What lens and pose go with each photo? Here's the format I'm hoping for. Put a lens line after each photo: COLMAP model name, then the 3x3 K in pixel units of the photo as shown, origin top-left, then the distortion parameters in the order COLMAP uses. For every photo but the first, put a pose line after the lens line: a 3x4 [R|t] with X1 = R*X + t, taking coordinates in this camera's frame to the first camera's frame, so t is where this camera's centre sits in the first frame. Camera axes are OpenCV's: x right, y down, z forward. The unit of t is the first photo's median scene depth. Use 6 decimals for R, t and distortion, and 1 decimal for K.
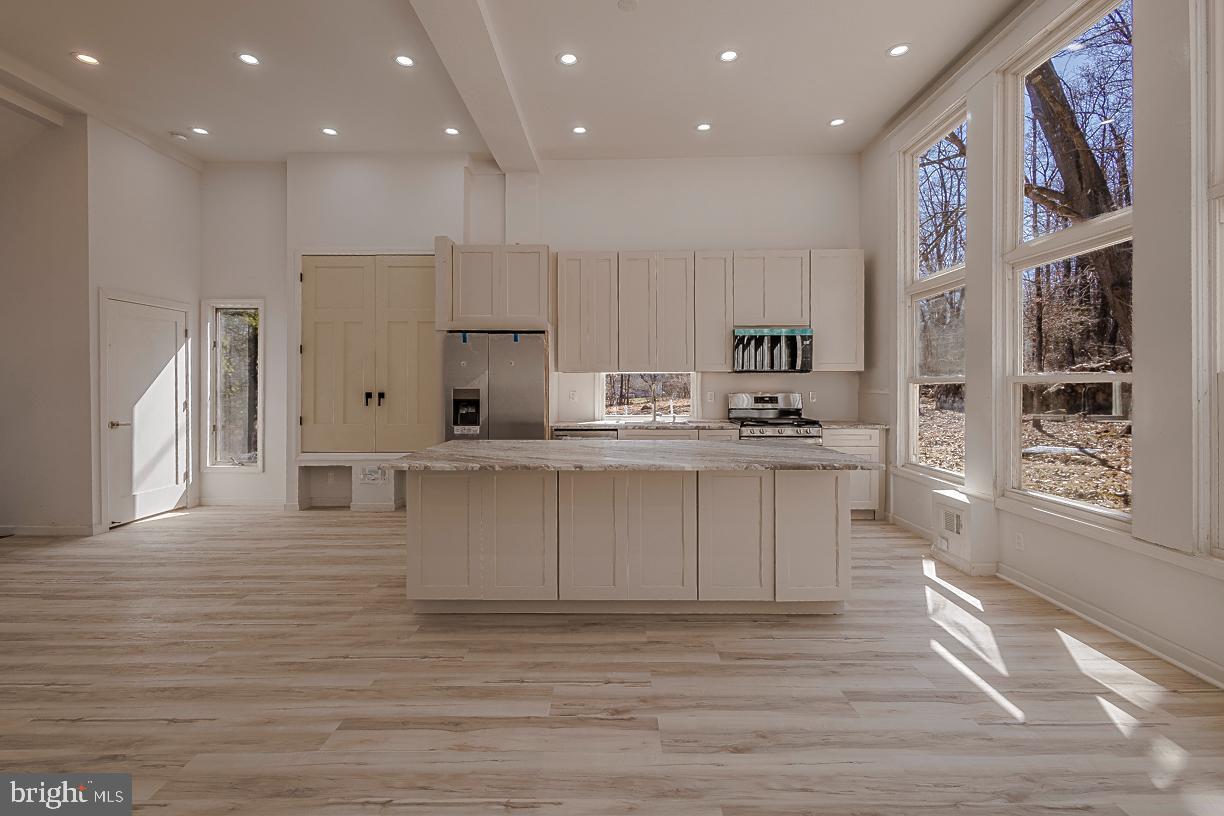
lens RADIAL K [[572.0, 0, 613.3], [0, 572.0, 388.4], [0, 0, 1]] dist [0.010177, -0.001355]
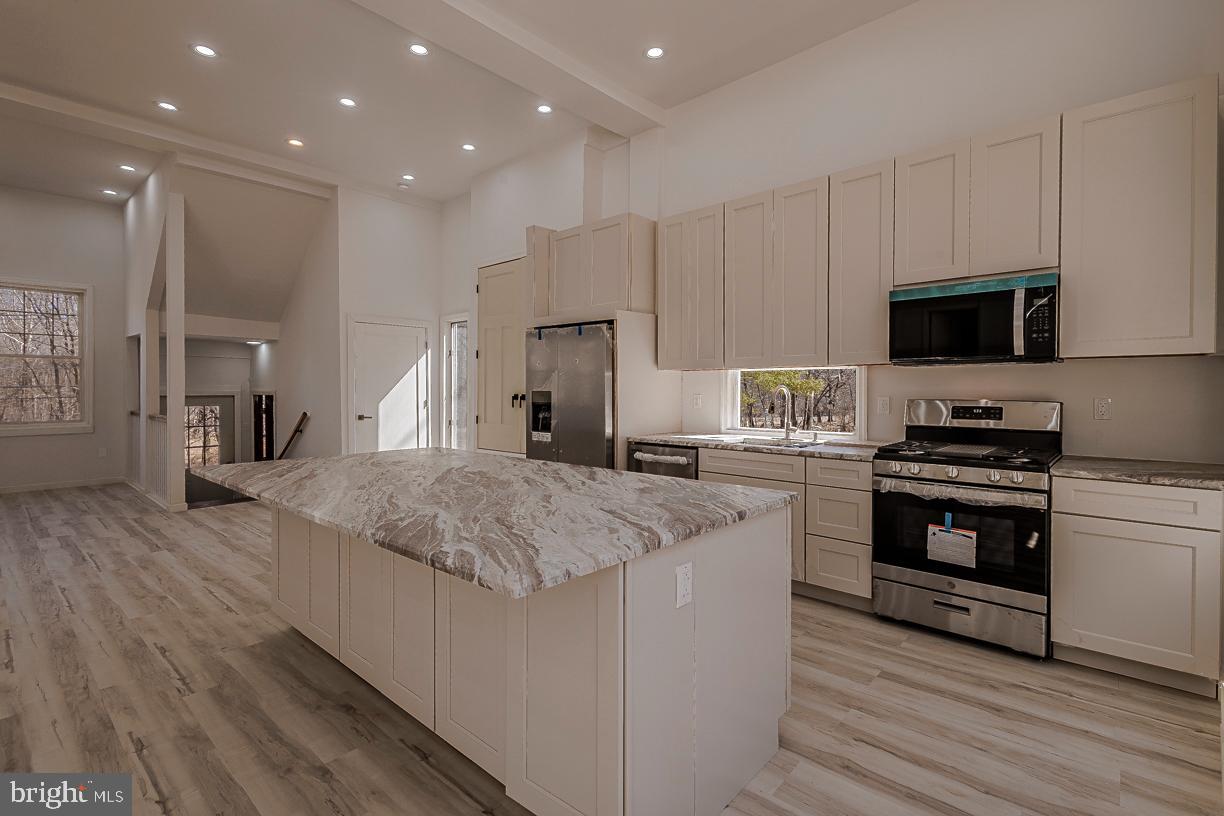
lens RADIAL K [[572.0, 0, 613.3], [0, 572.0, 388.4], [0, 0, 1]] dist [0.010177, -0.001355]
pose [[0.747811, 0.000045, -0.663912, 0.426300], [-0.004881, 0.999973, -0.005430, 0.001307], [0.663894, 0.007301, 0.747791, 0.402904]]
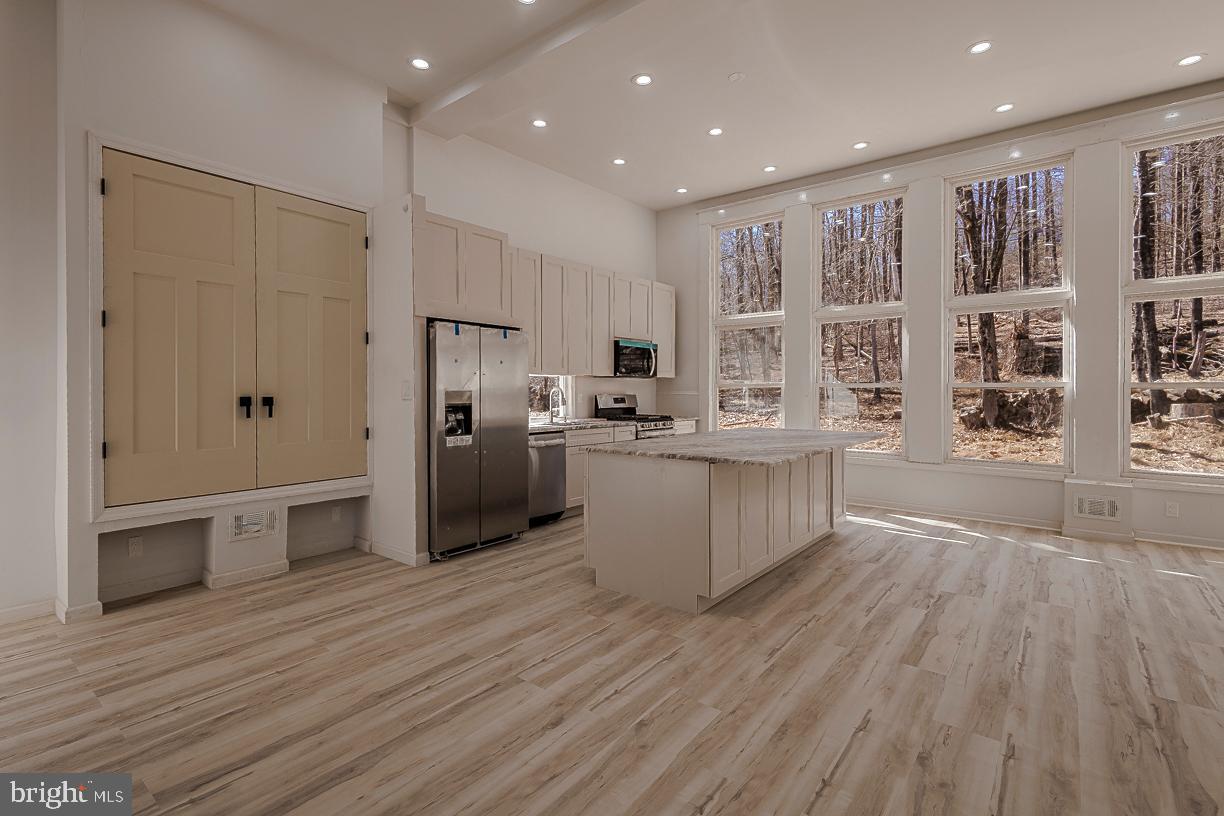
lens RADIAL K [[572.0, 0, 613.3], [0, 572.0, 388.4], [0, 0, 1]] dist [0.010177, -0.001355]
pose [[0.613605, 0.002579, 0.789609, -0.773465], [0.002542, 0.999983, -0.005241, 0.001773], [-0.789609, 0.005223, 0.613588, 0.316031]]
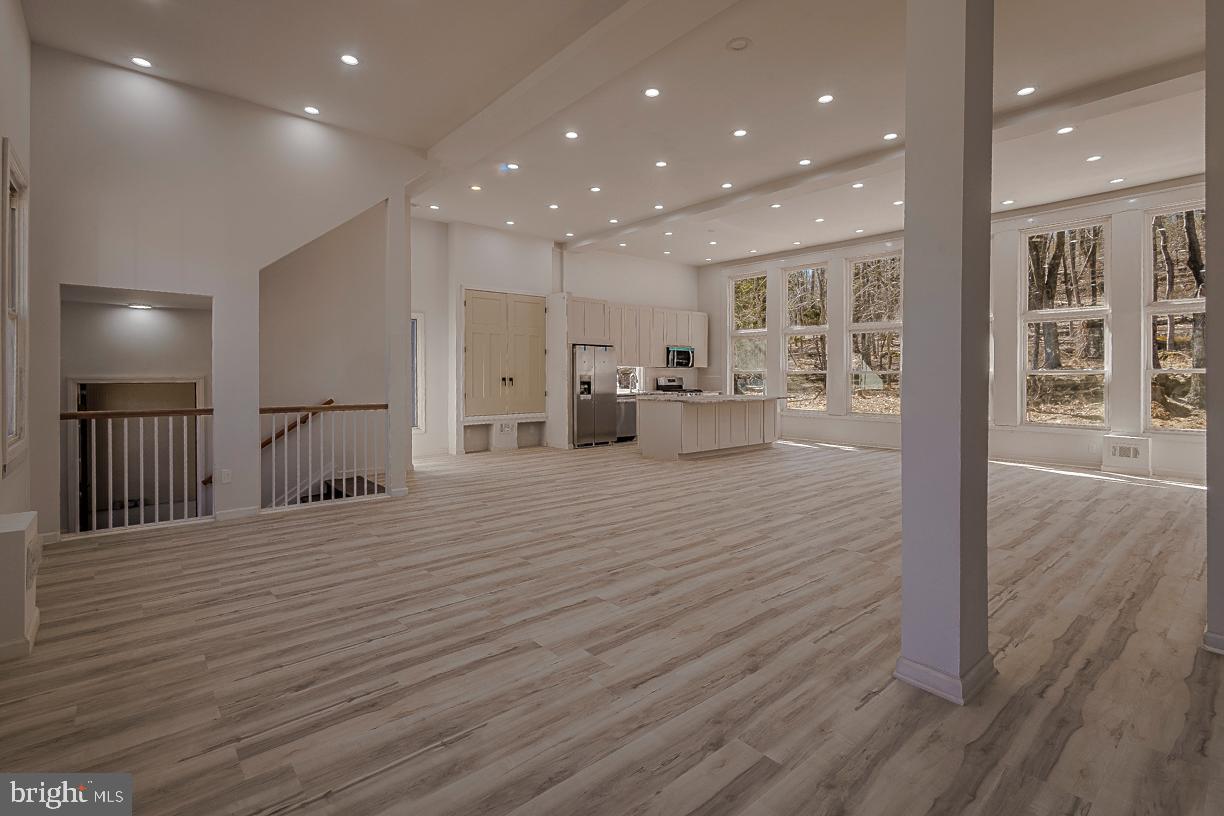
lens RADIAL K [[572.0, 0, 613.3], [0, 572.0, 388.4], [0, 0, 1]] dist [0.010177, -0.001355]
pose [[0.754035, -0.014629, 0.656671, -1.438658], [-0.002274, 0.999688, 0.024881, -0.003557], [-0.656830, -0.020254, 0.753767, -0.497262]]
